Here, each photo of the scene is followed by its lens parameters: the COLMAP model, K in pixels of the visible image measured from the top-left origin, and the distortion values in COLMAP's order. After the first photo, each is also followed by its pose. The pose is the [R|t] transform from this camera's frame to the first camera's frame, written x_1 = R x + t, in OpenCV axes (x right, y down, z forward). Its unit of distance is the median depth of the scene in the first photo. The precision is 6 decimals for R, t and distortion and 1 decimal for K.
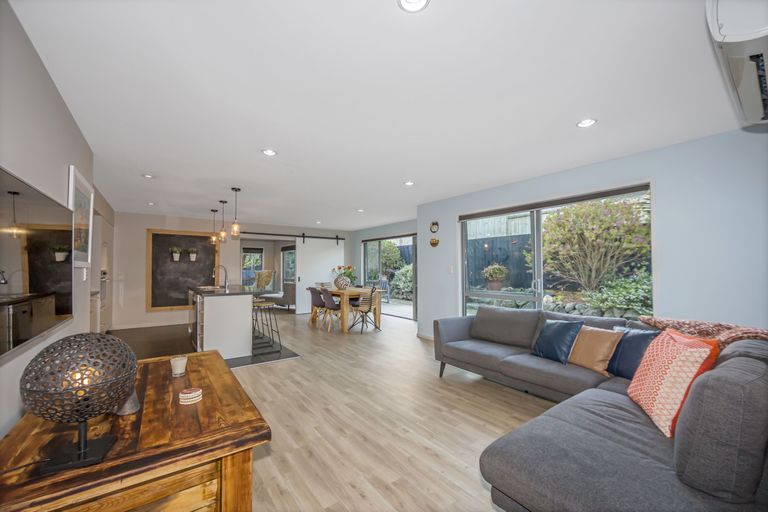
lens RADIAL K [[301.6, 0, 384.6], [0, 301.6, 261.2], [0, 0, 1]] dist [0.025350, -0.000002]
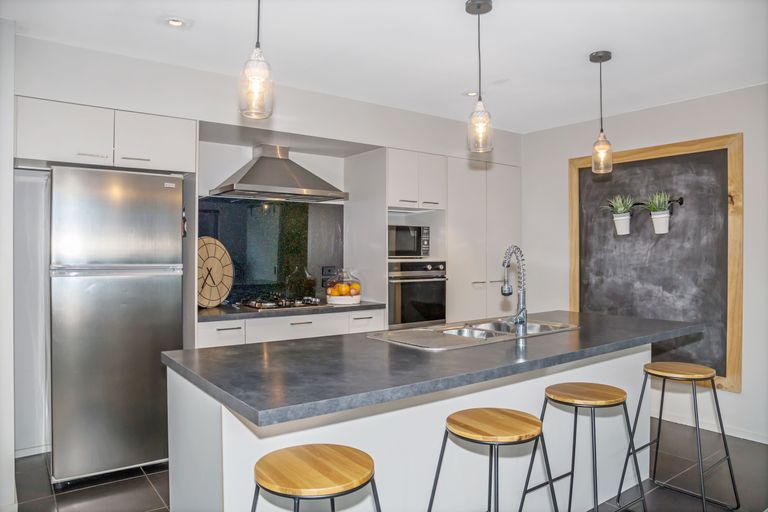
lens RADIAL K [[530.0, 0, 382.0], [0, 530.0, 253.0], [0, 0, 1]] dist [-0.054825, 0.022190]
pose [[-0.007970, 0.002468, -0.999965, -0.065948], [0.023548, 0.999720, 0.002279, 0.011578], [0.999691, -0.023529, -0.008026, 0.723103]]
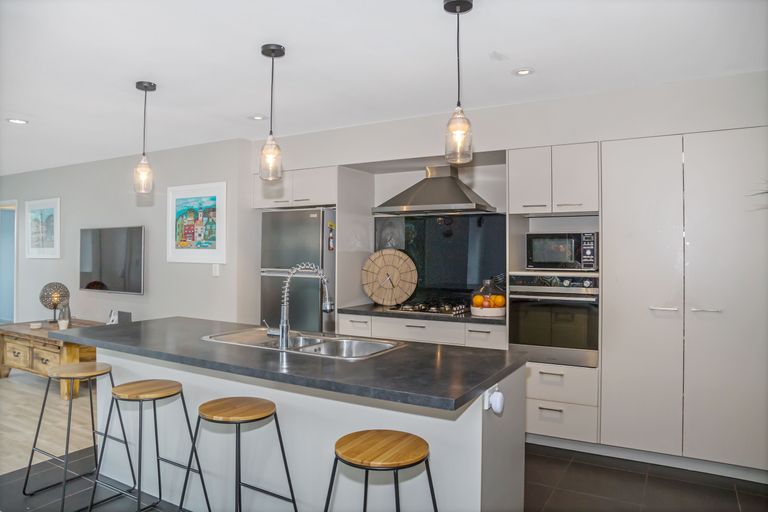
lens RADIAL K [[530.0, 0, 379.0], [0, 530.0, 249.8], [0, 0, 1]] dist [-0.054825, 0.022190]
pose [[-0.923728, -0.005956, -0.383003, -0.666532], [0.005820, 0.999545, -0.029581, 0.014856], [0.383006, -0.029554, -0.923273, 1.746294]]
